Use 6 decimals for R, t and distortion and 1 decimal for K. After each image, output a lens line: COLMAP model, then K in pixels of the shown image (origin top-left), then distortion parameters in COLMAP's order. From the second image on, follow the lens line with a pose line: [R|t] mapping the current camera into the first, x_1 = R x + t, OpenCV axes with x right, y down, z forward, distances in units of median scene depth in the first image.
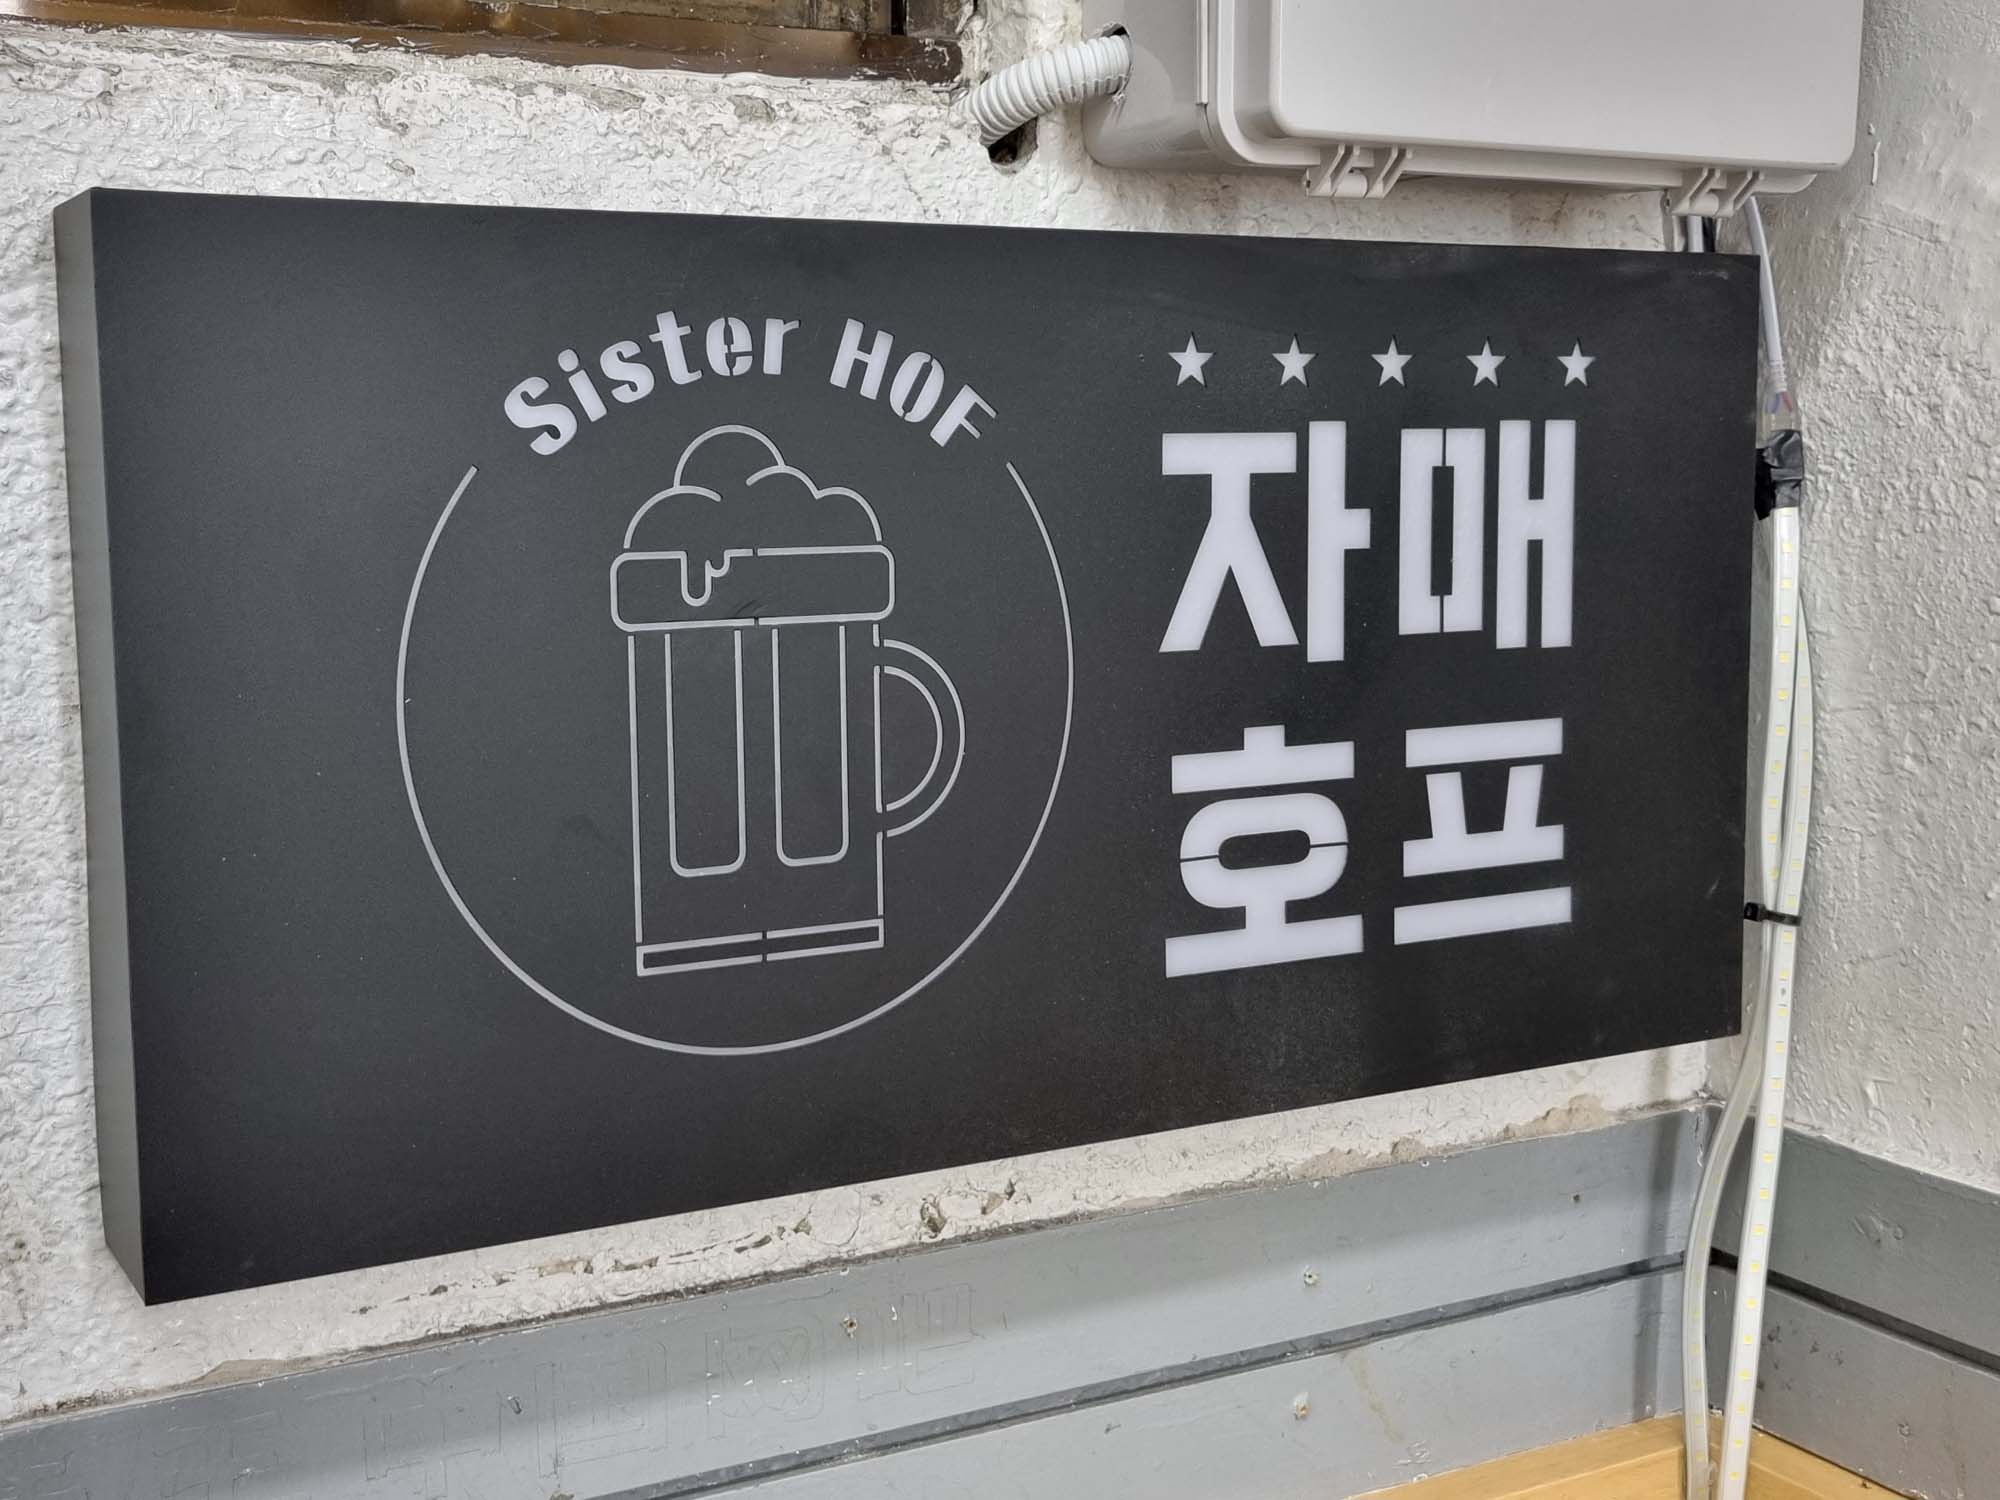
lens RADIAL K [[2462.3, 0, 1039.7], [0, 2462.3, 744.5], [0, 0, 1]] dist [0.041197, 0.000000]
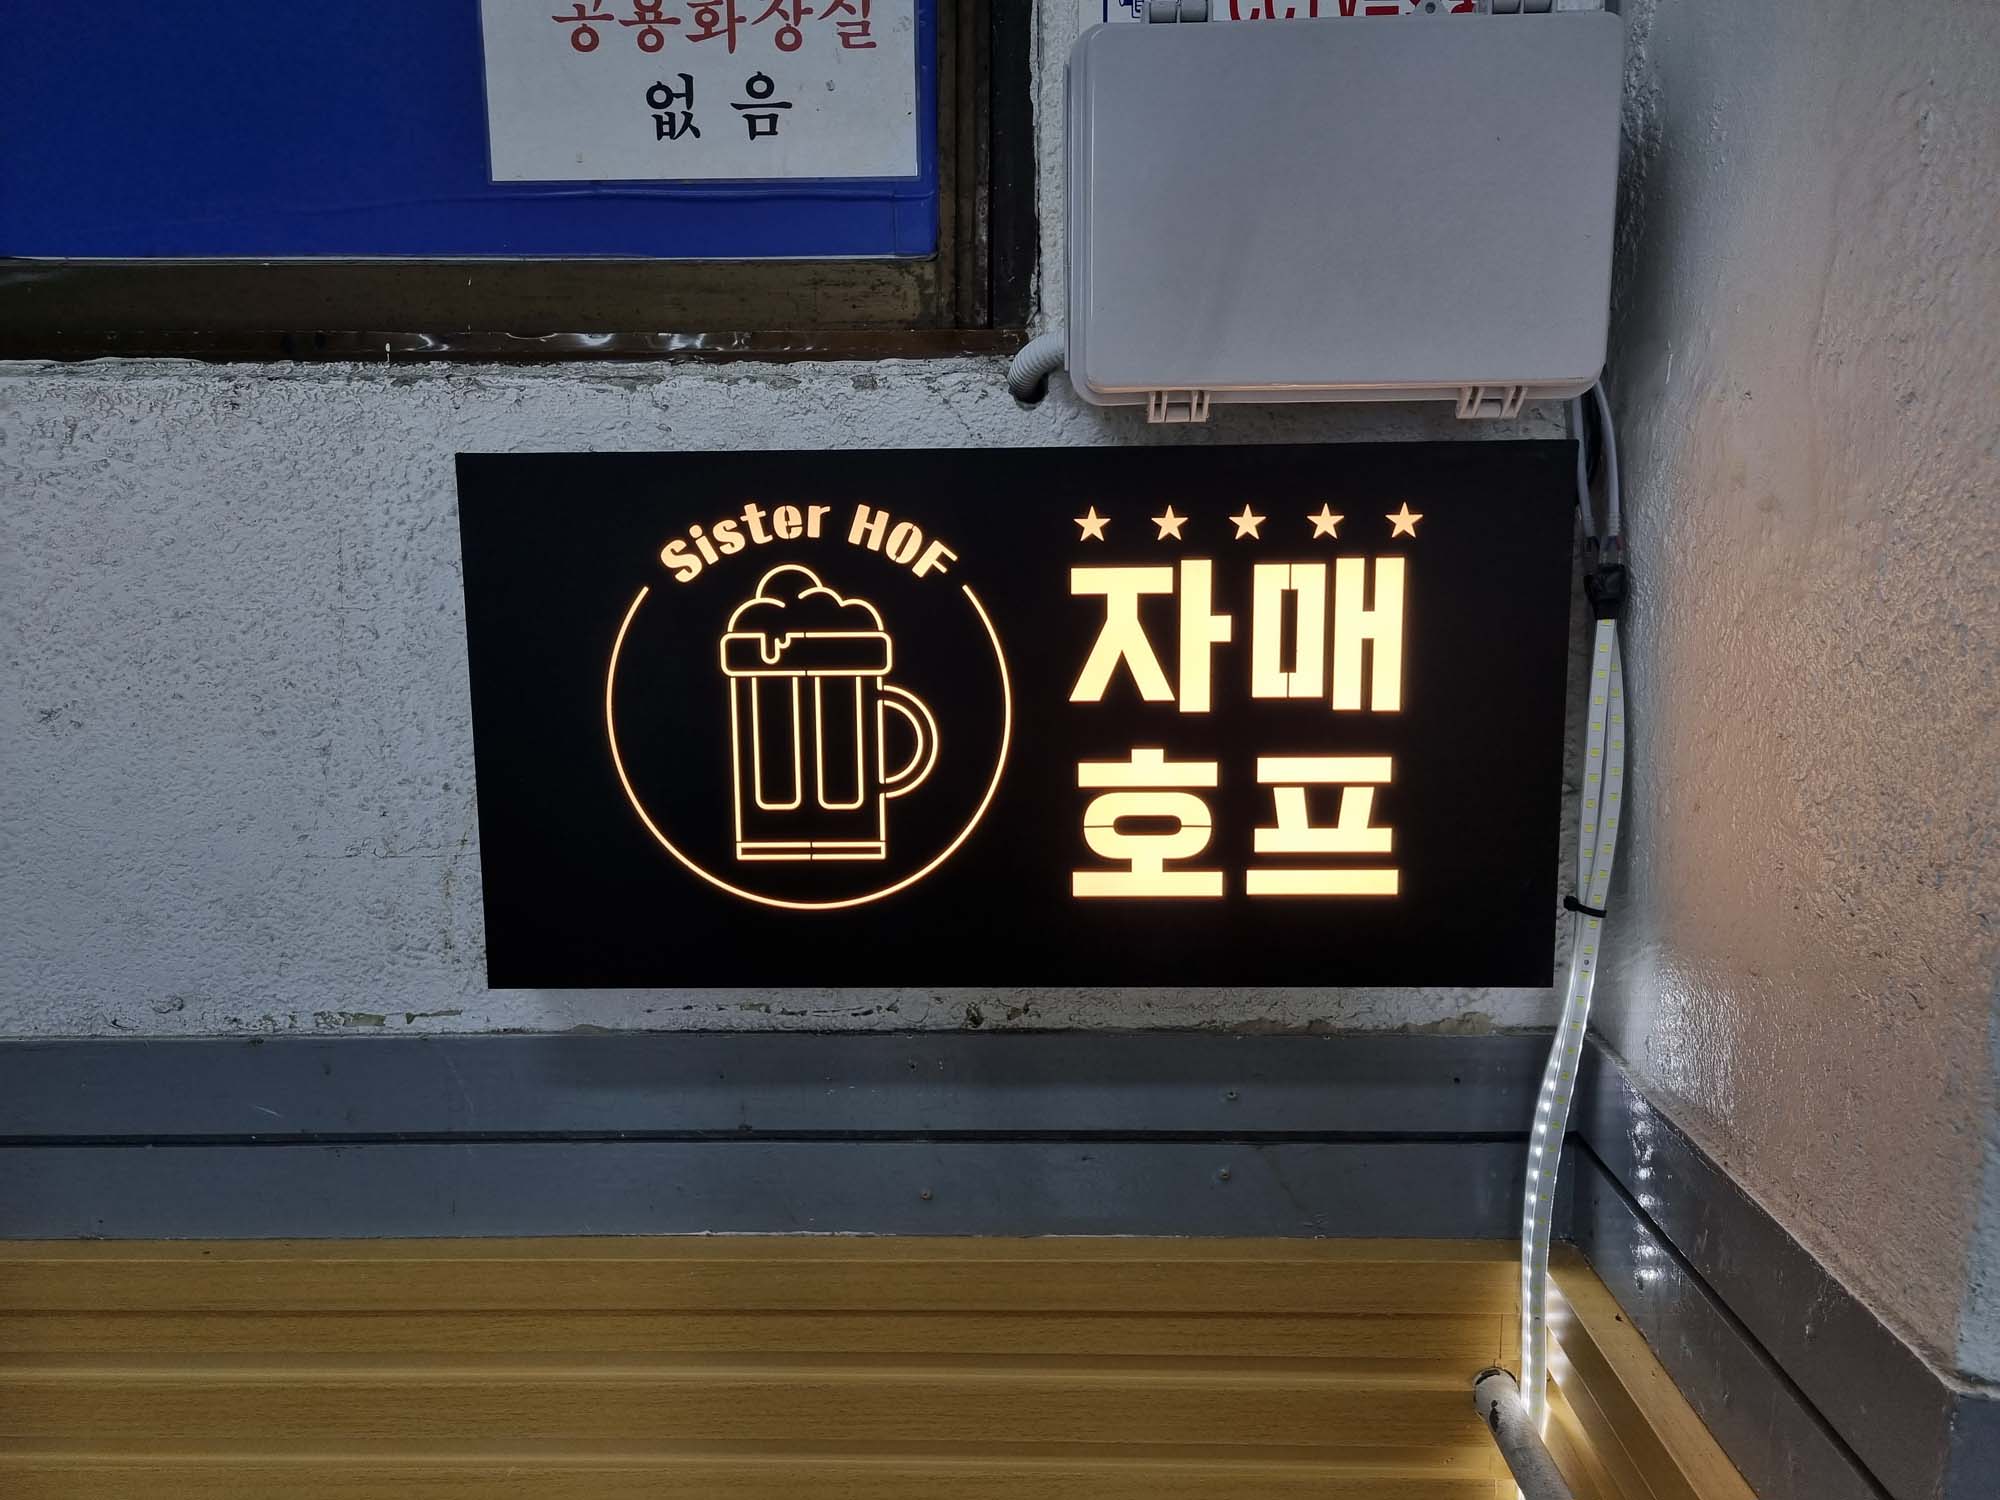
lens RADIAL K [[1506.3, 0, 1001.7], [0, 1506.3, 758.1], [0, 0, 1]] dist [0.045027, -0.030558]
pose [[0.860196, 0.080603, -0.503554, 0.535208], [-0.060158, 0.996574, 0.056753, -0.054875], [0.506403, -0.018526, 0.862098, 0.104560]]
